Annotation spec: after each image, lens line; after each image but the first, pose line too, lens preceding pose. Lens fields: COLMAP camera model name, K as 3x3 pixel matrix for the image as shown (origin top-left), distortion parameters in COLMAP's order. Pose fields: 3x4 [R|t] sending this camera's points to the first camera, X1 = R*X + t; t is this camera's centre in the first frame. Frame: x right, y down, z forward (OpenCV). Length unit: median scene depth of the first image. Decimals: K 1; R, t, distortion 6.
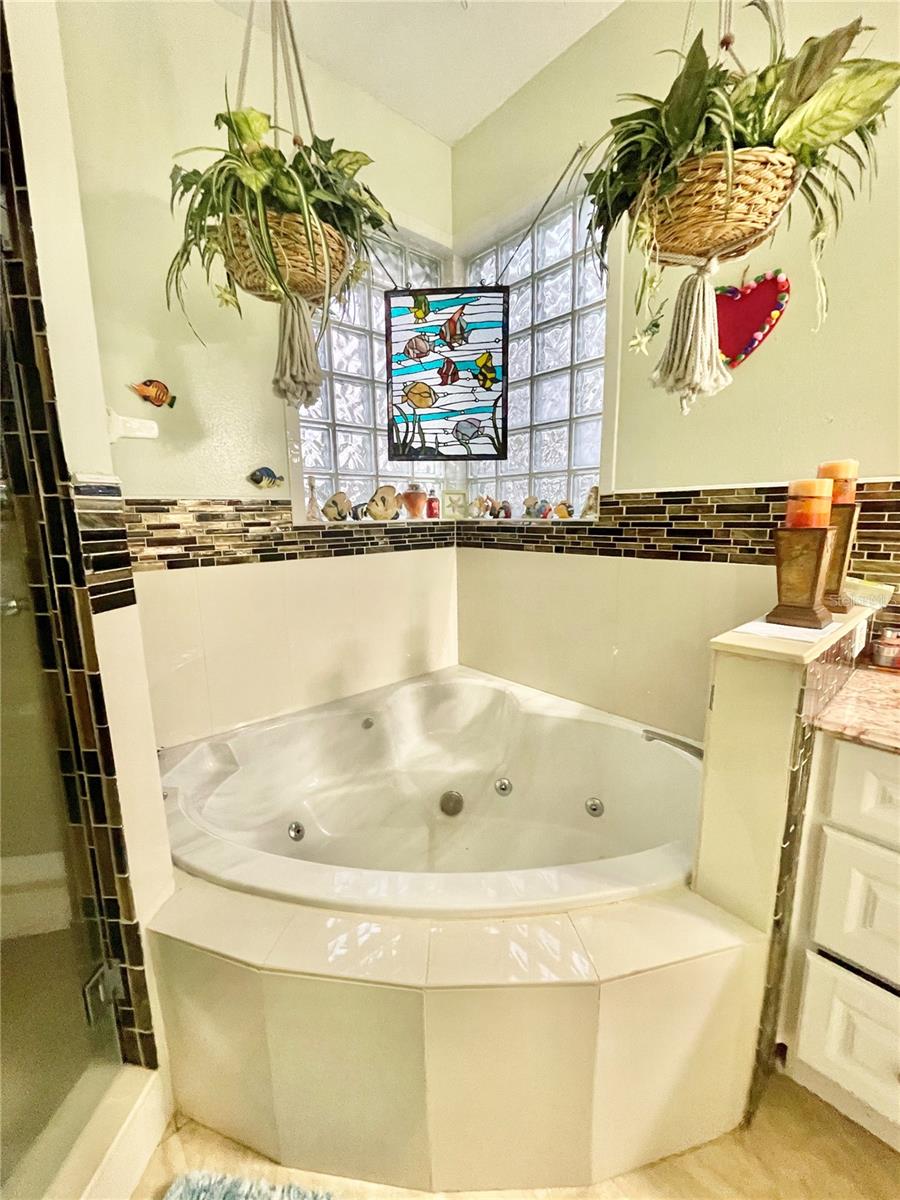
lens RADIAL K [[486.5, 0, 450.8], [0, 486.5, 598.2], [0, 0, 1]] dist [-0.002170, 0.000433]
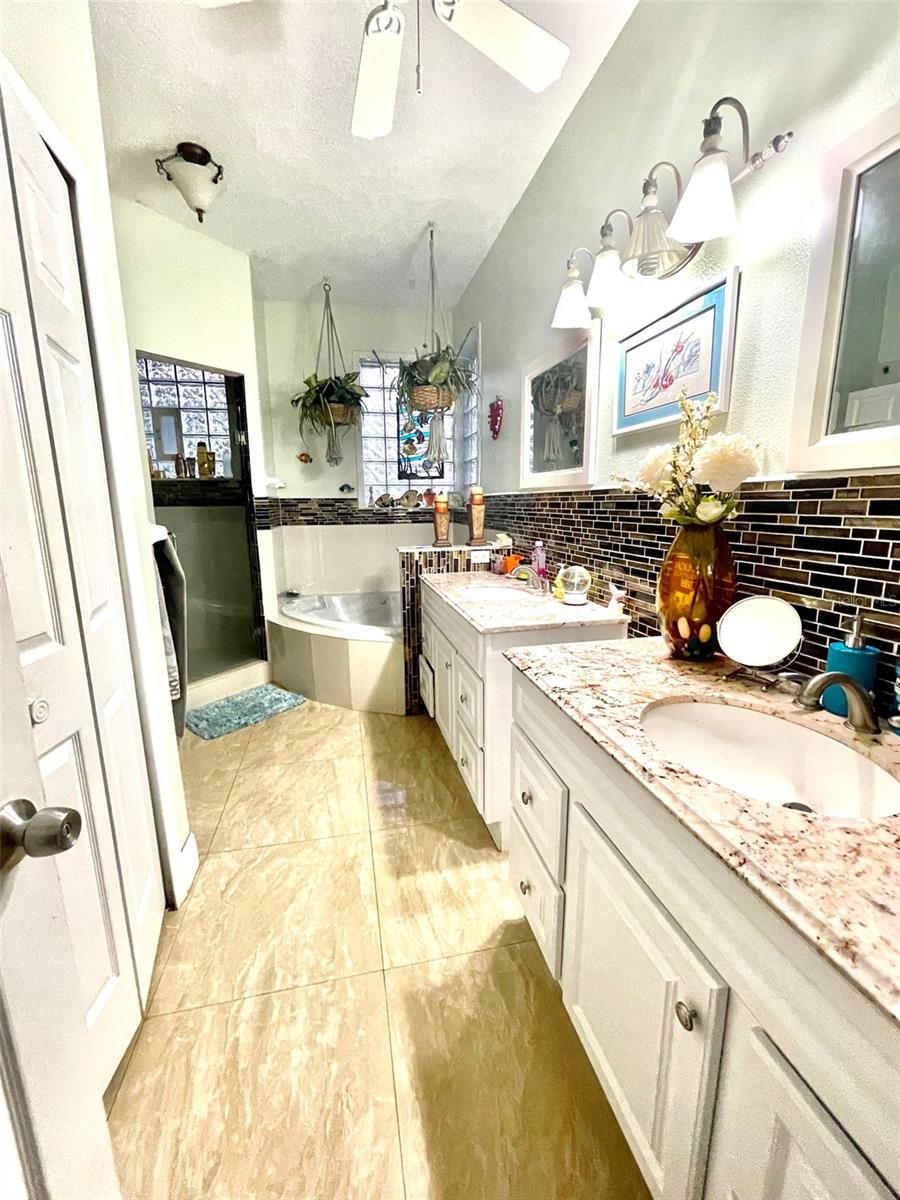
lens RADIAL K [[486.5, 0, 450.6], [0, 486.5, 599.3], [0, 0, 1]] dist [-0.002170, 0.000433]
pose [[0.872419, 0.106838, -0.476938, 1.170232], [-0.093116, 0.994276, 0.052397, 0.108543], [0.479806, -0.001301, 0.877374, -0.778202]]
